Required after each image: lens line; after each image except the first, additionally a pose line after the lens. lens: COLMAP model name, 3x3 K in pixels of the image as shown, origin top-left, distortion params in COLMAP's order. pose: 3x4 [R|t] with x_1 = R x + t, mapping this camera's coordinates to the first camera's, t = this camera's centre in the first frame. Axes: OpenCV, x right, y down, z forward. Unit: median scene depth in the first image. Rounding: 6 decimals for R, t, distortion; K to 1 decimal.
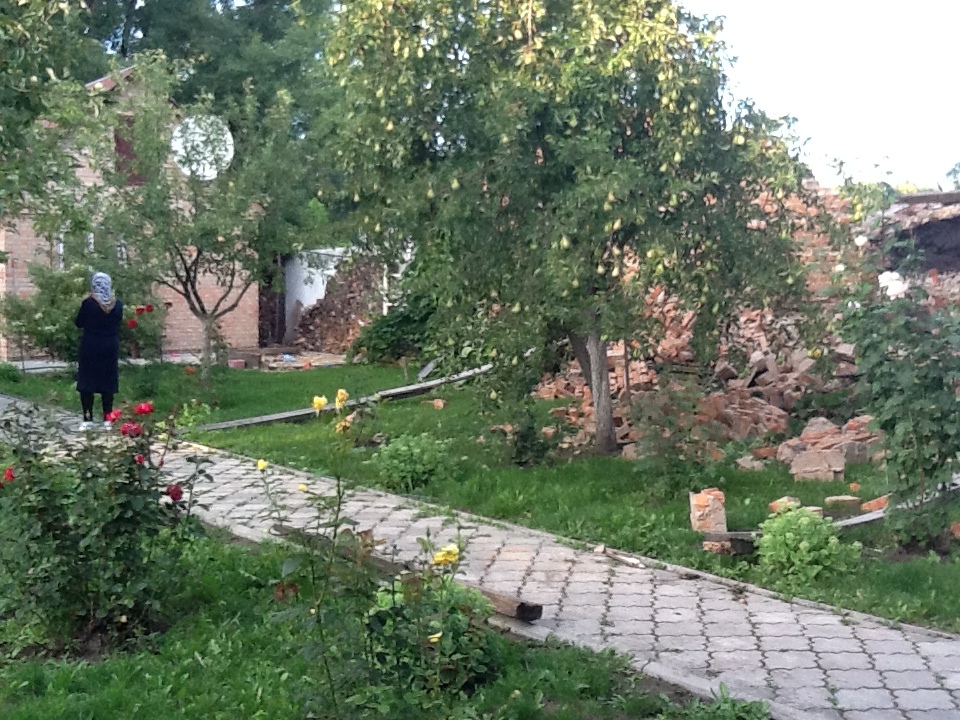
lens RADIAL K [[1173.1, 0, 484.0], [0, 1173.1, 356.8], [0, 0, 1]] dist [-0.015787, 0.000000]
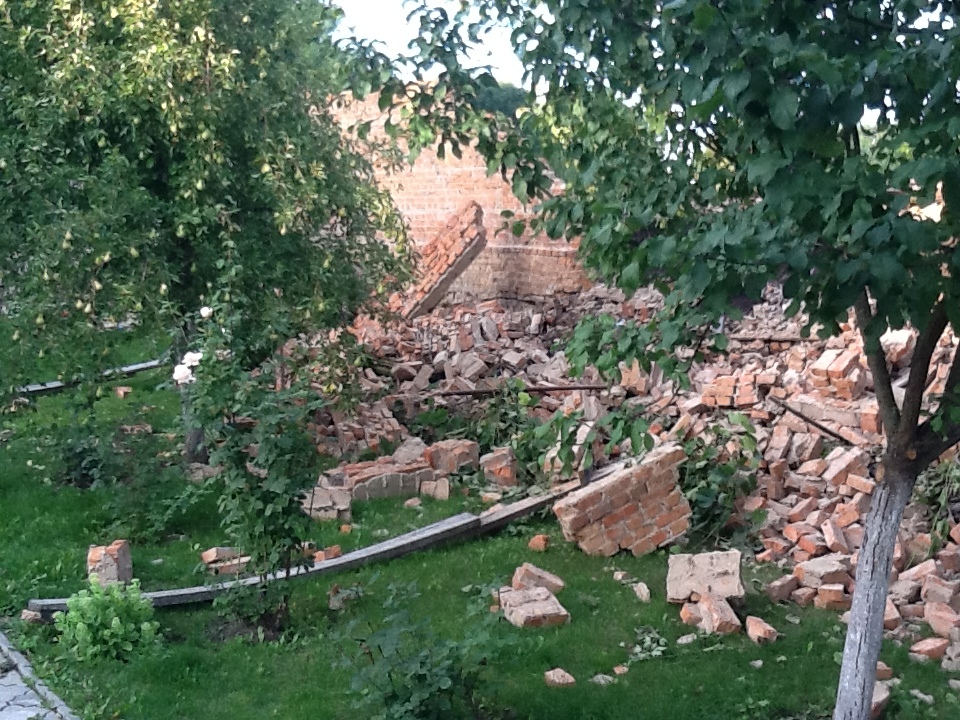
lens RADIAL K [[1173.1, 0, 471.5], [0, 1173.1, 358.8], [0, 0, 1]] dist [-0.015787, 0.000000]
pose [[0.999292, 0.037435, -0.003657, 0.380163], [-0.037134, 0.997362, 0.062379, -0.089356], [0.005982, -0.062199, 0.998046, 0.012361]]
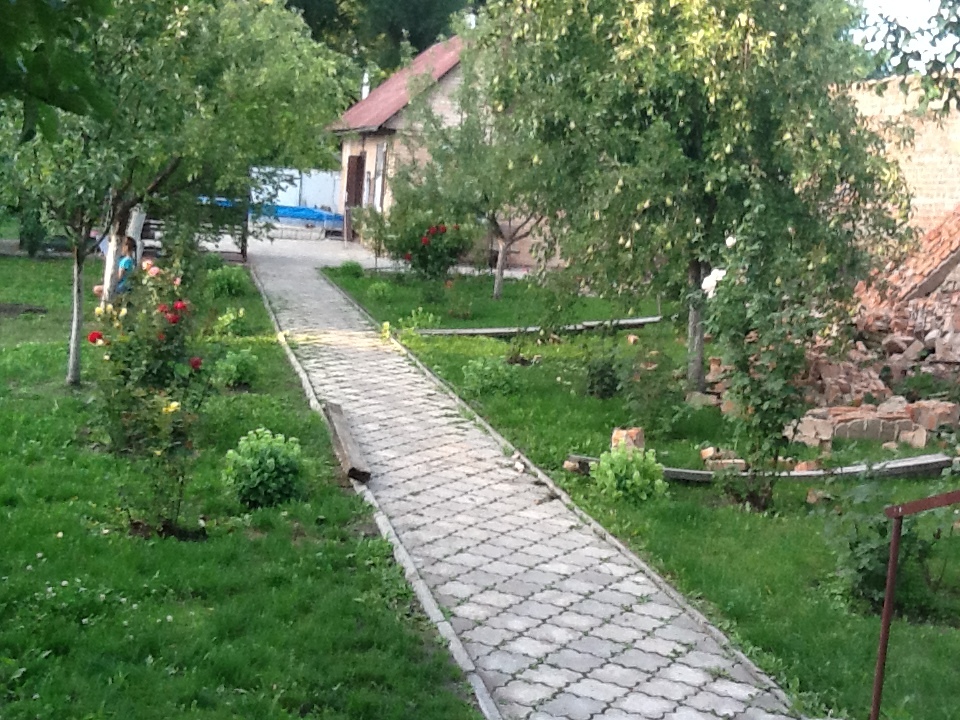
lens RADIAL K [[1173.1, 0, 477.6], [0, 1173.1, 353.3], [0, 0, 1]] dist [-0.015787, 0.000000]
pose [[0.909505, 0.137946, -0.392138, 0.397304], [-0.112448, 0.989807, 0.087388, -0.042151], [0.400196, -0.035385, 0.915746, -0.148952]]
